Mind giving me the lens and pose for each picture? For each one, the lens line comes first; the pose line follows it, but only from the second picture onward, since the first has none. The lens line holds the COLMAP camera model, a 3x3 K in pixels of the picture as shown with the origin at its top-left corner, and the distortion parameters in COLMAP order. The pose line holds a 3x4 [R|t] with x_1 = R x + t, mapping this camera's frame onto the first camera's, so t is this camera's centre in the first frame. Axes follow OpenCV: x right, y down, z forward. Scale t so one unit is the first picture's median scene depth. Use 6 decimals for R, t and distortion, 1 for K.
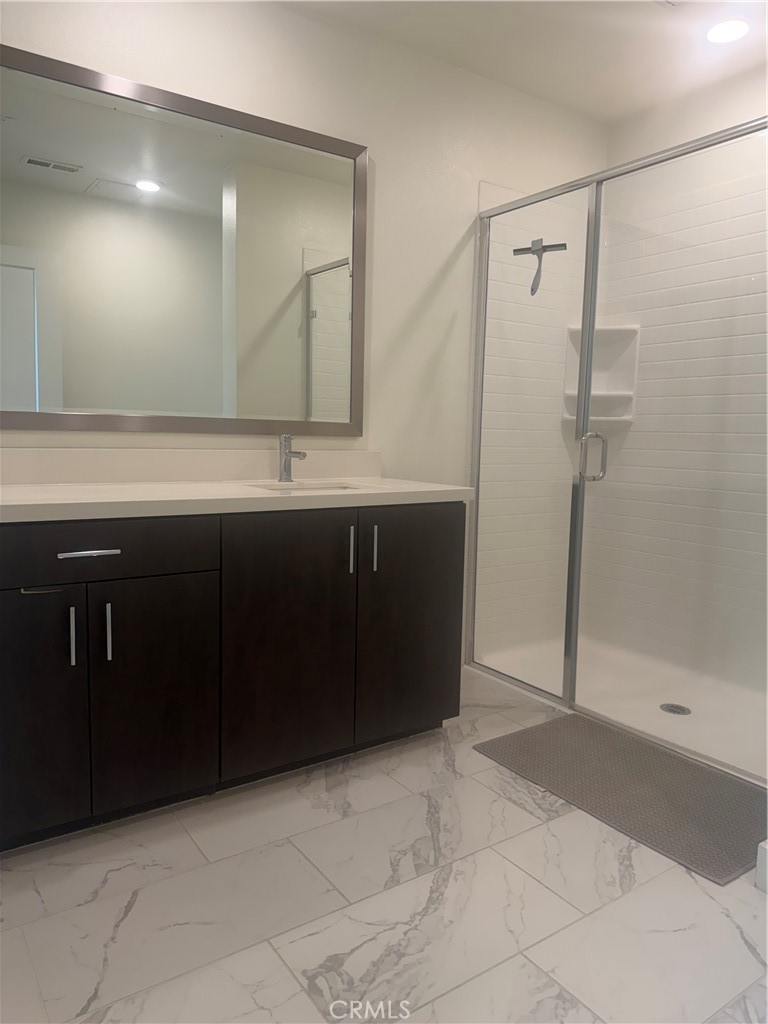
lens RADIAL K [[724.8, 0, 382.8], [0, 724.8, 530.6], [0, 0, 1]] dist [0.032739, -0.033876]
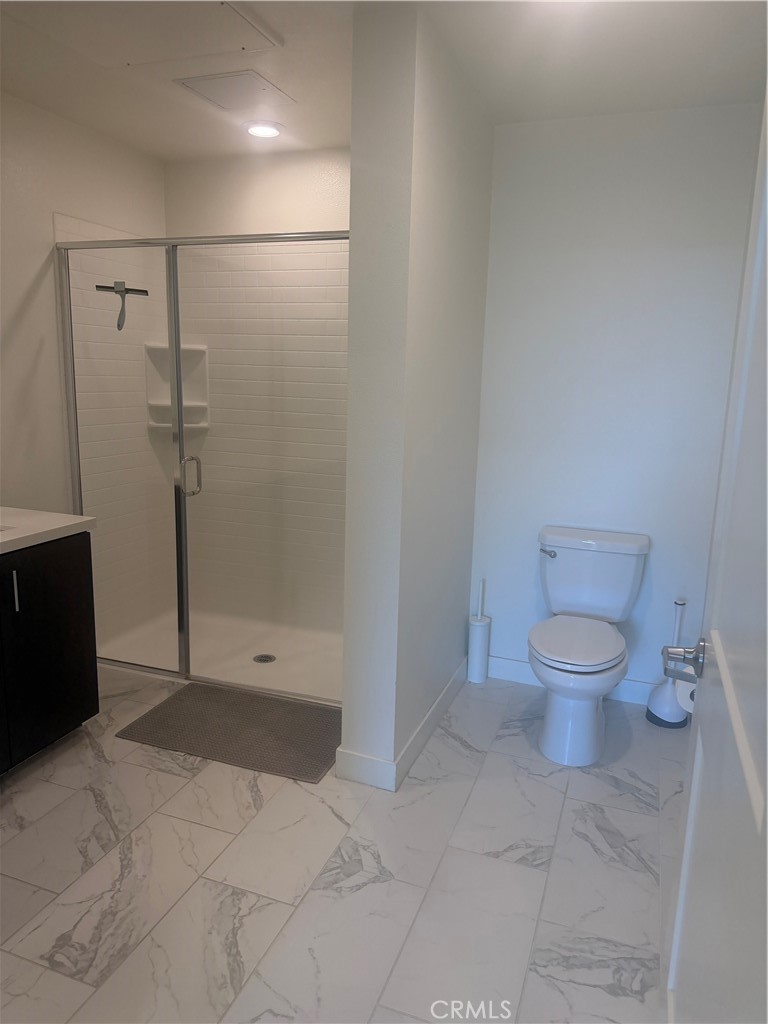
lens RADIAL K [[724.8, 0, 384.5], [0, 724.8, 515.0], [0, 0, 1]] dist [0.032739, -0.033876]
pose [[0.820137, -0.105887, 0.562284, -0.149821], [0.067904, 0.993794, 0.088103, -0.134798], [-0.568123, -0.034075, 0.822238, -0.209317]]
